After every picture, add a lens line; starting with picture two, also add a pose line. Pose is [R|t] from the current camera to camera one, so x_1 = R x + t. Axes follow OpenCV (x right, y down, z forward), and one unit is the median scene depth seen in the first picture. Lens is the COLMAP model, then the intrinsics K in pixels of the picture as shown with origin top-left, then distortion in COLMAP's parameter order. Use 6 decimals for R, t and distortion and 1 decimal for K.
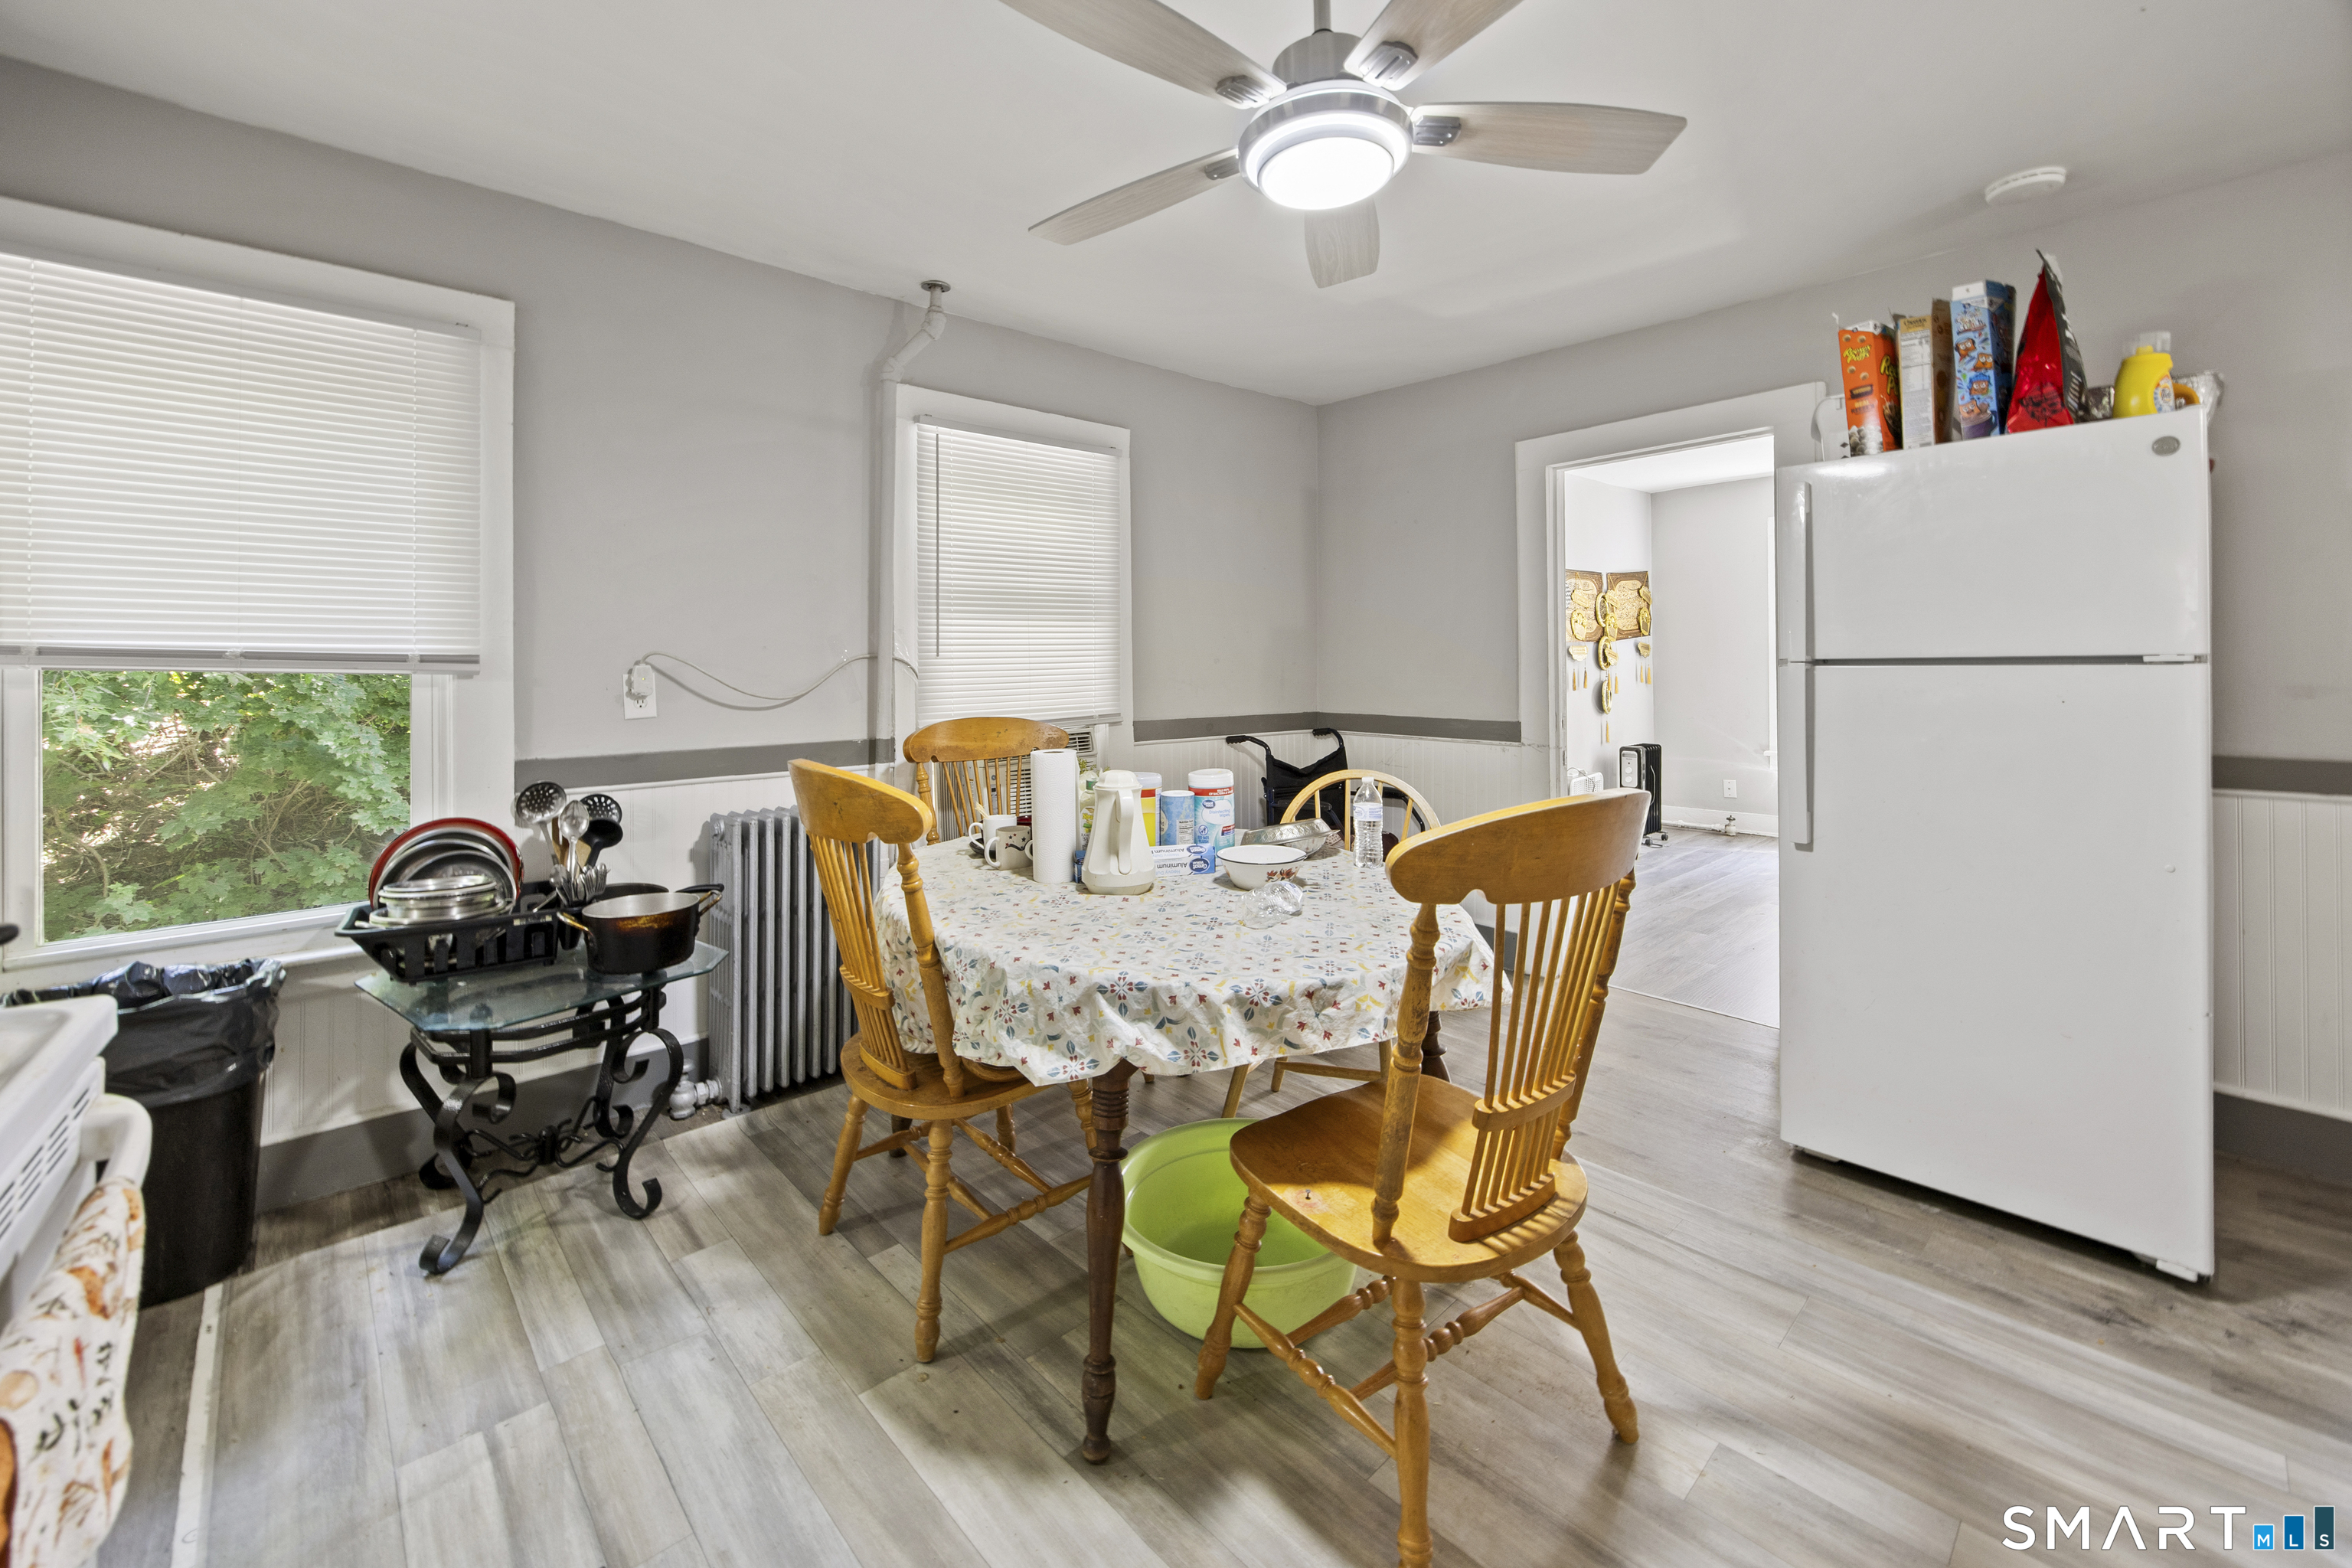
lens RADIAL K [[980.0, 0, 1177.2], [0, 980.0, 658.6], [0, 0, 1]] dist [-0.001617, -0.000428]
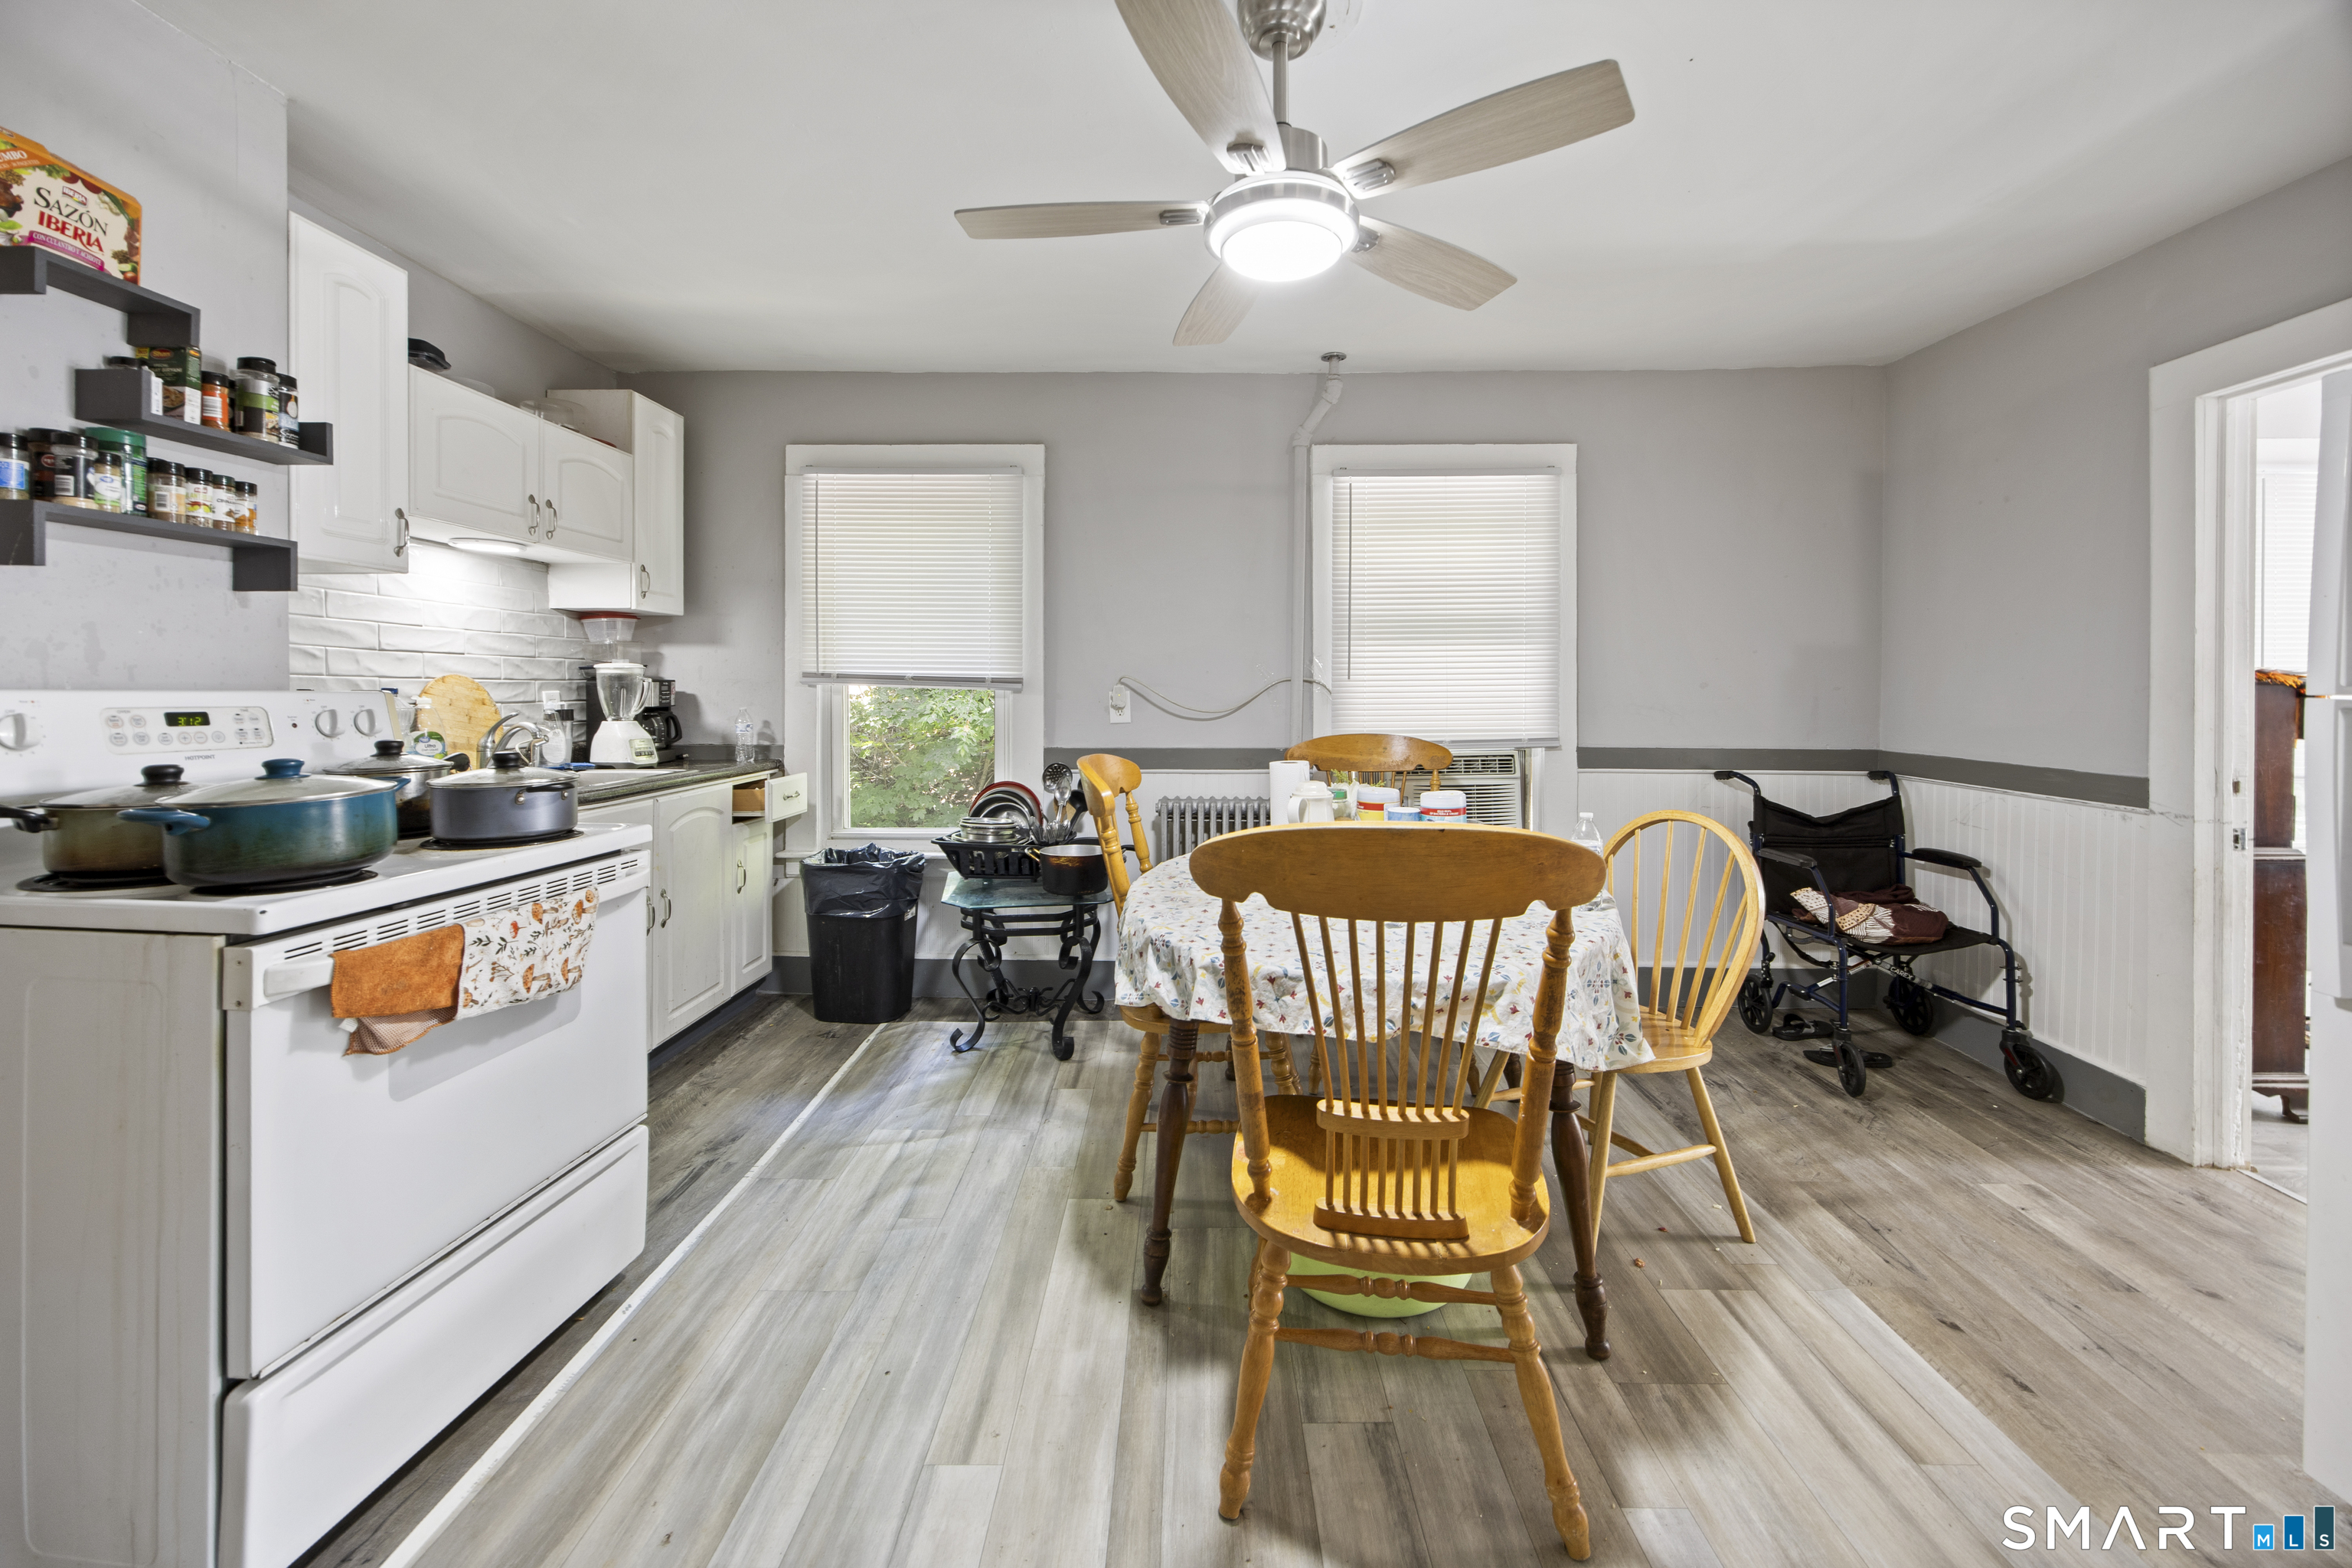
lens RADIAL K [[951.0, 0, 1167.5], [0, 951.0, 693.7], [0, 0, 1]] dist [-0.001719, -0.000131]
pose [[0.719549, 0.014578, -0.694289, 0.493780], [-0.003832, 0.999848, 0.017022, -0.005075], [0.694431, -0.009588, 0.719495, 0.074739]]
